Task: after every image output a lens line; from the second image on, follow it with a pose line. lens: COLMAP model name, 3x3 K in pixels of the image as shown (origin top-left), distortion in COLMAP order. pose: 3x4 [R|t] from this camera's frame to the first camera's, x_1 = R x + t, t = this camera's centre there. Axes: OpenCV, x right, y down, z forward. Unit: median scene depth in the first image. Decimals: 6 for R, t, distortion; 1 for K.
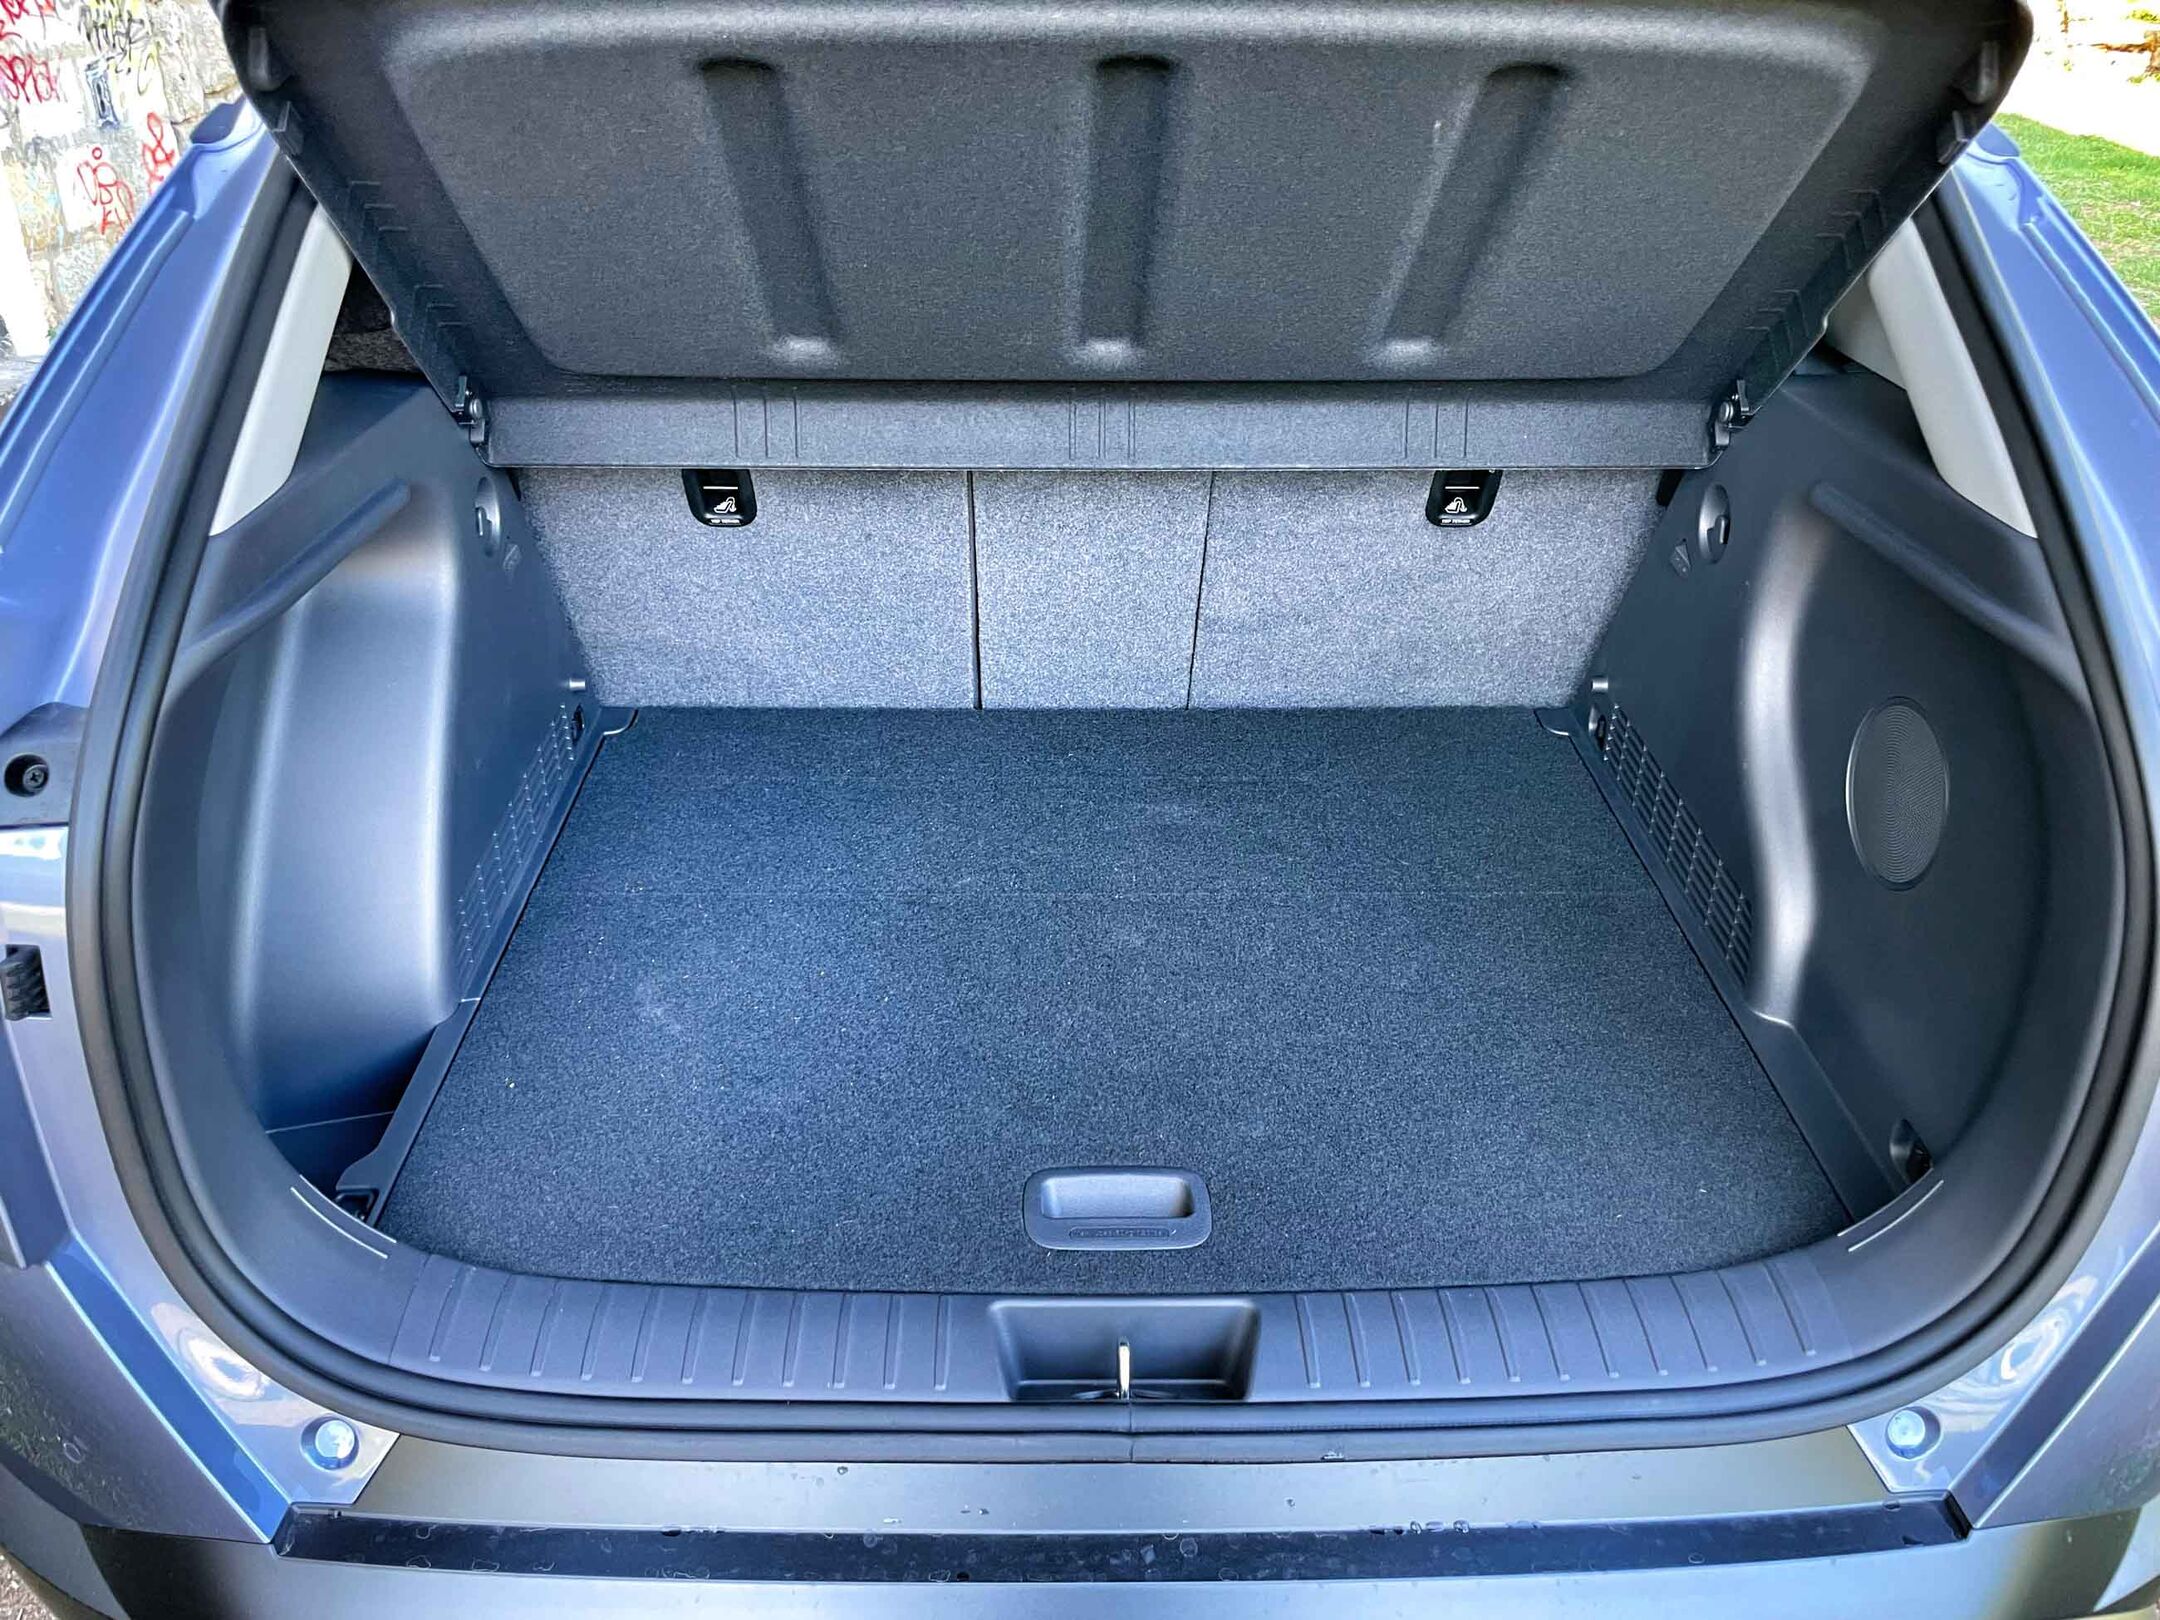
lens RADIAL K [[1664.8, 0, 1069.1], [0, 1664.8, 791.3], [0, 0, 1]] dist [0.073912, -0.125807]
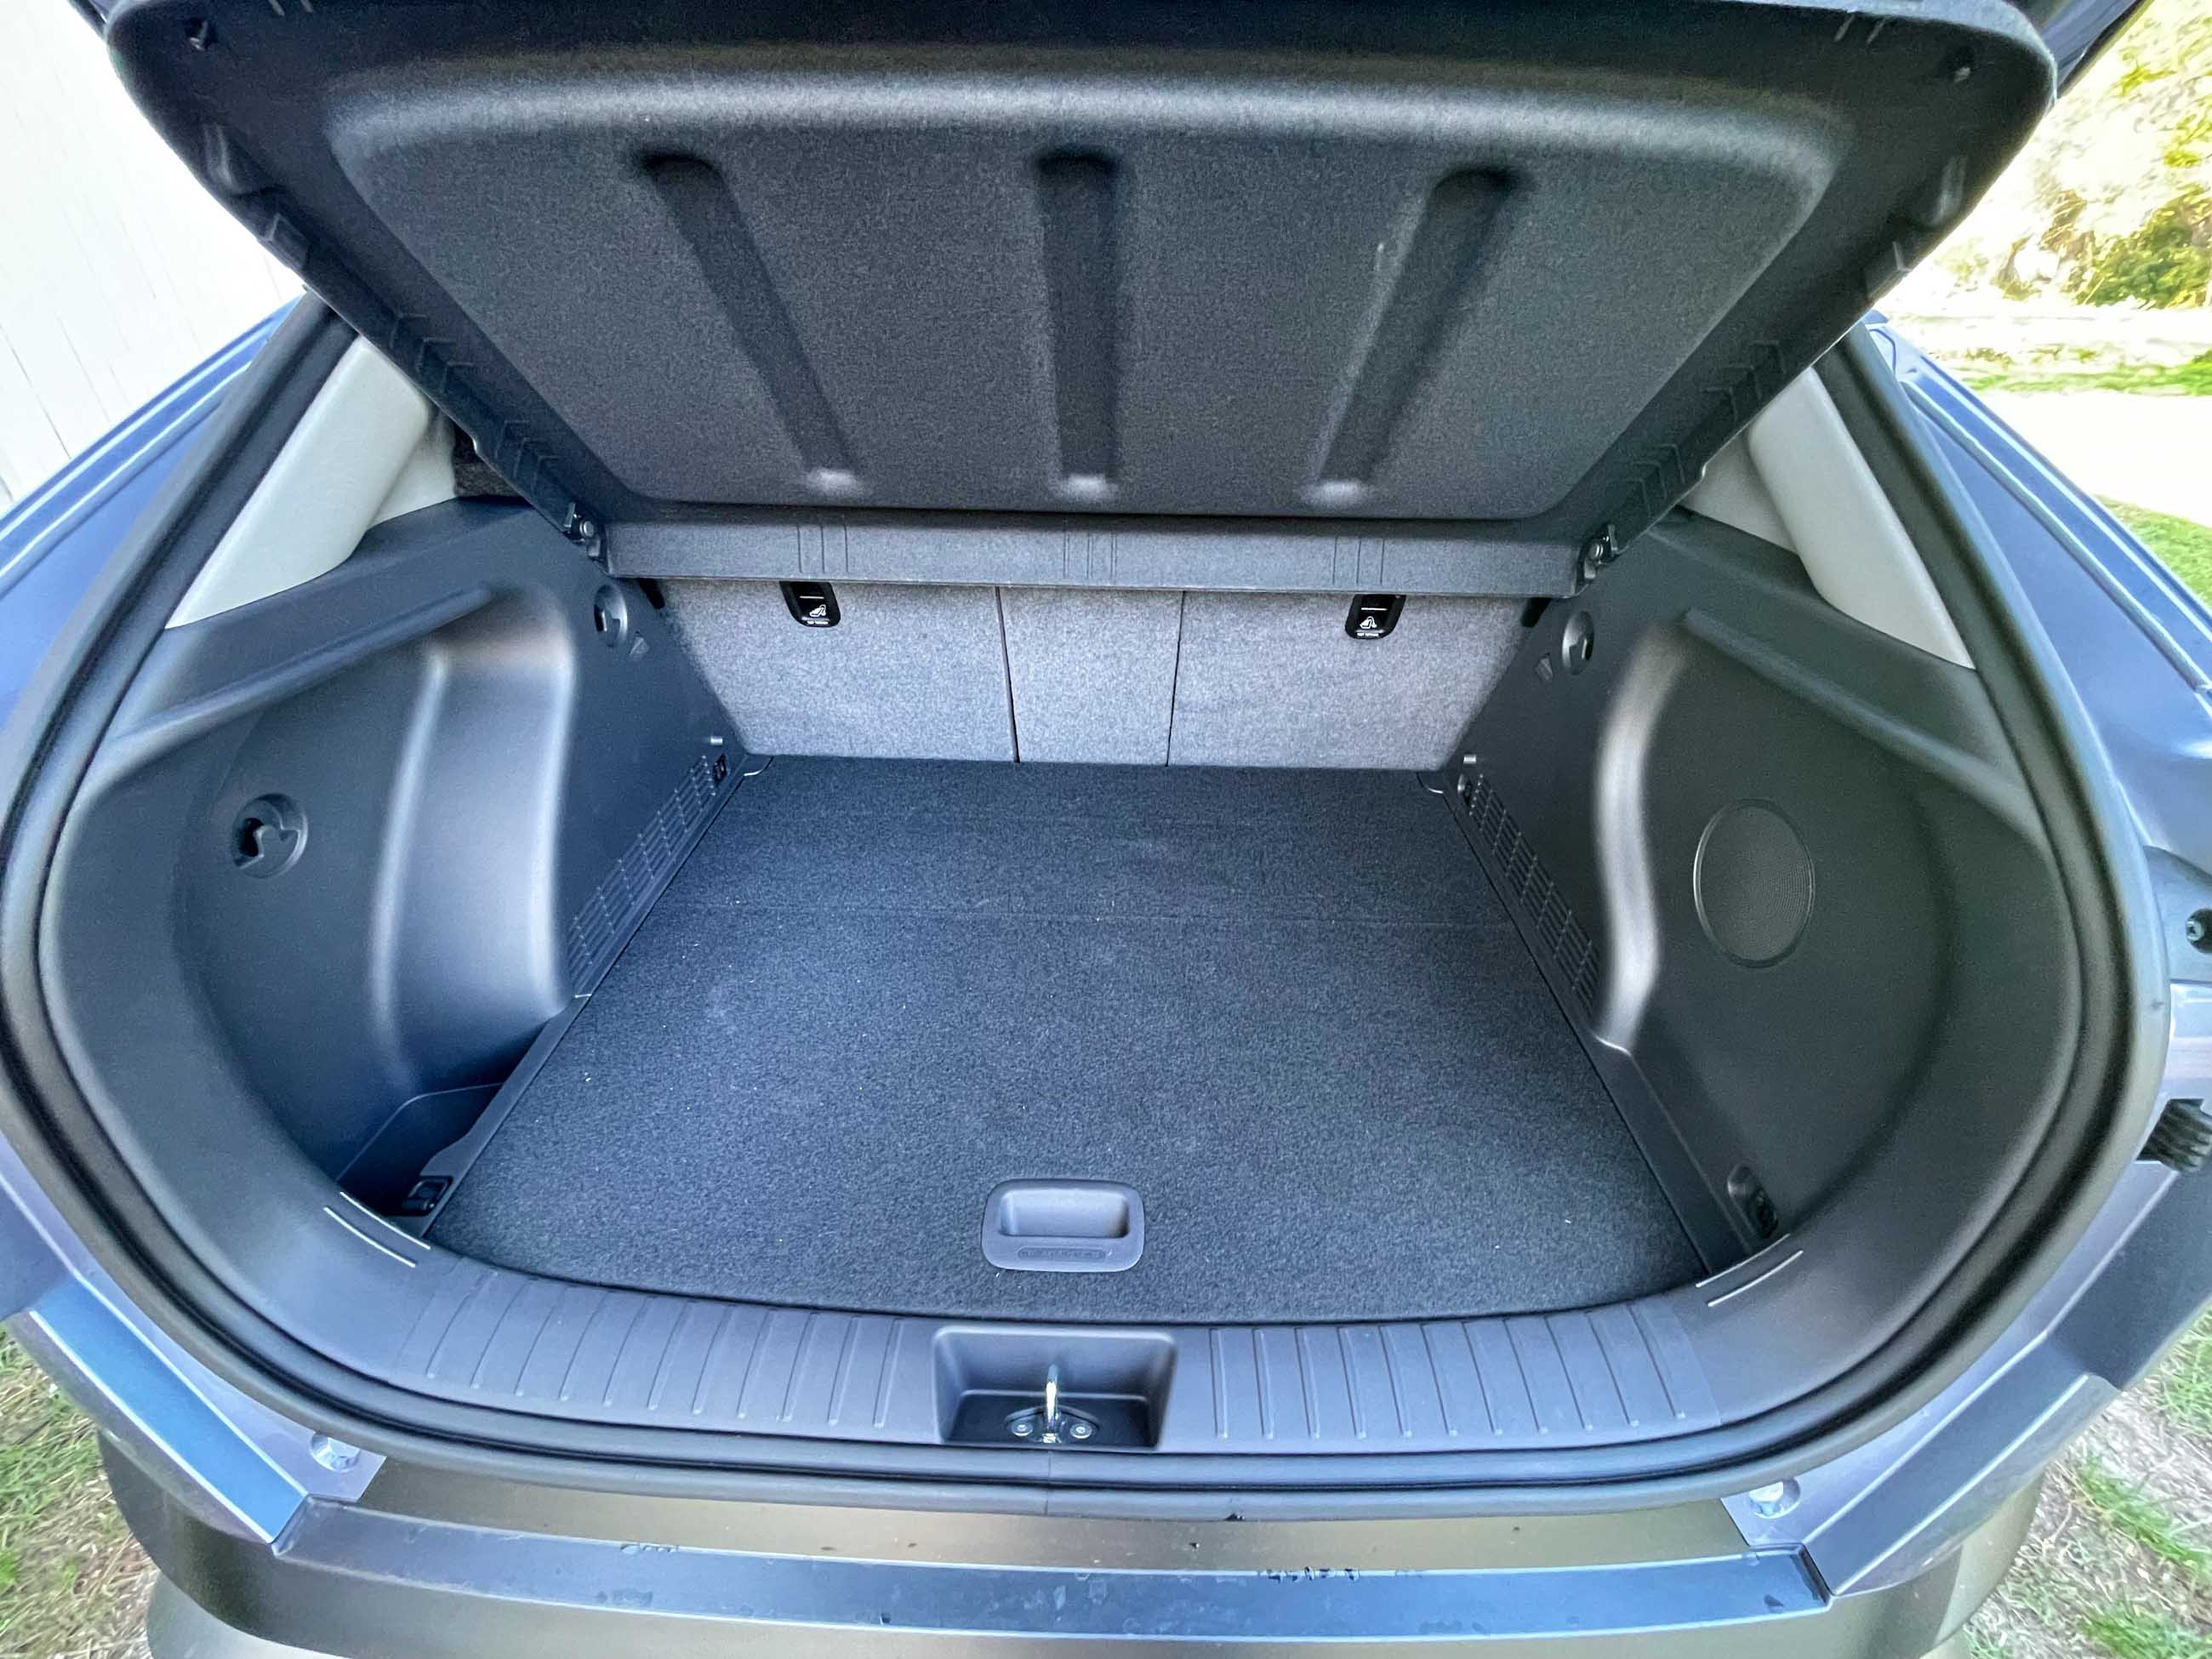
lens RADIAL K [[895.0, 0, 1111.0], [0, 895.0, 811.4], [0, 0, 1]] dist [-0.002832, -0.000365]
pose [[0.999274, 0.026824, -0.027056, 0.060776], [-0.025639, 0.998737, 0.043216, -0.056149], [0.028181, -0.042491, 0.998699, 0.335591]]
